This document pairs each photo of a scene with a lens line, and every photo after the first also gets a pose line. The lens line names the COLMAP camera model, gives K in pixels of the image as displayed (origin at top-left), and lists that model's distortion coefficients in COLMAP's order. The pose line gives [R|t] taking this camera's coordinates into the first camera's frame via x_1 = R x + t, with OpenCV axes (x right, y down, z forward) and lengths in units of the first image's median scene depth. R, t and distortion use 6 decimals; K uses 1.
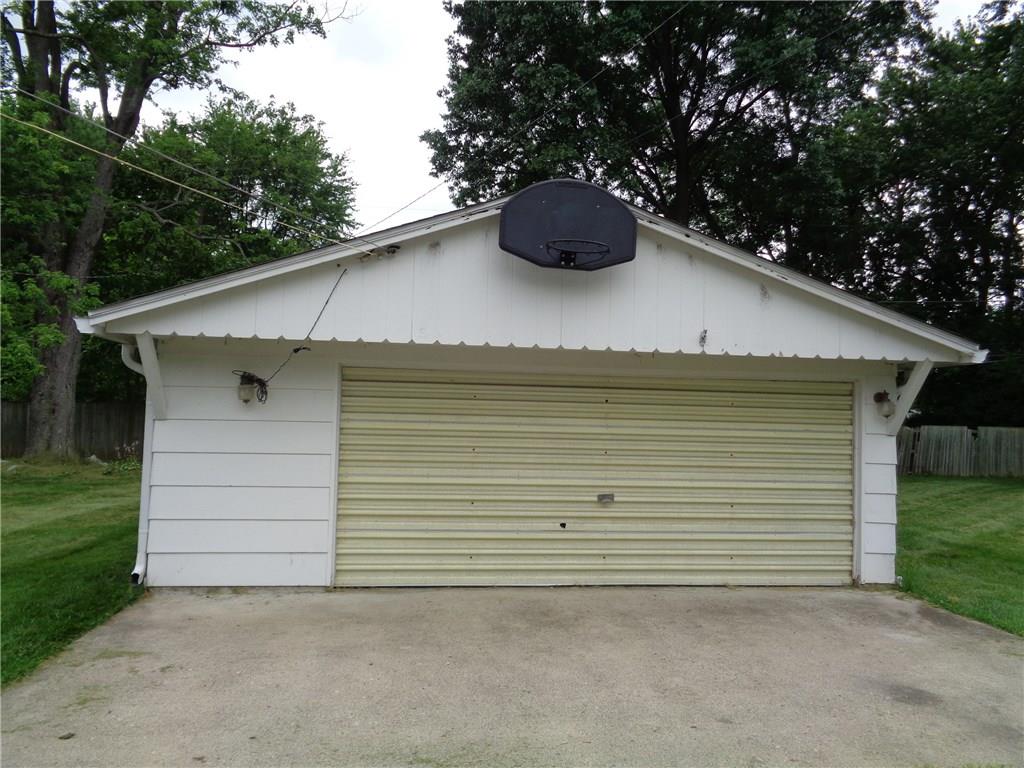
lens RADIAL K [[758.6, 0, 510.7], [0, 758.6, 413.6], [0, 0, 1]] dist [0.004025, 0.001426]
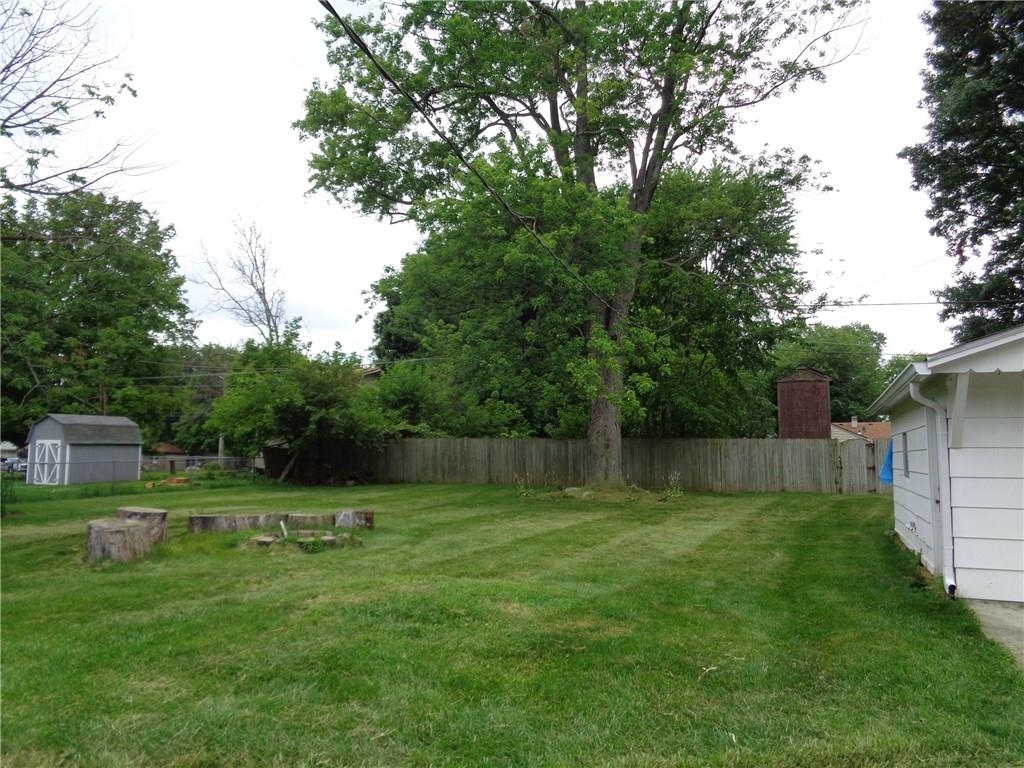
lens RADIAL K [[769.7, 0, 512.0], [0, 769.7, 384.0], [0, 0, 1]] dist [0.003625, -0.004908]
pose [[0.877079, -0.054267, -0.477272, -0.109146], [0.015382, 0.996261, -0.085010, 0.000235], [0.480101, 0.067219, 0.874634, -0.071866]]
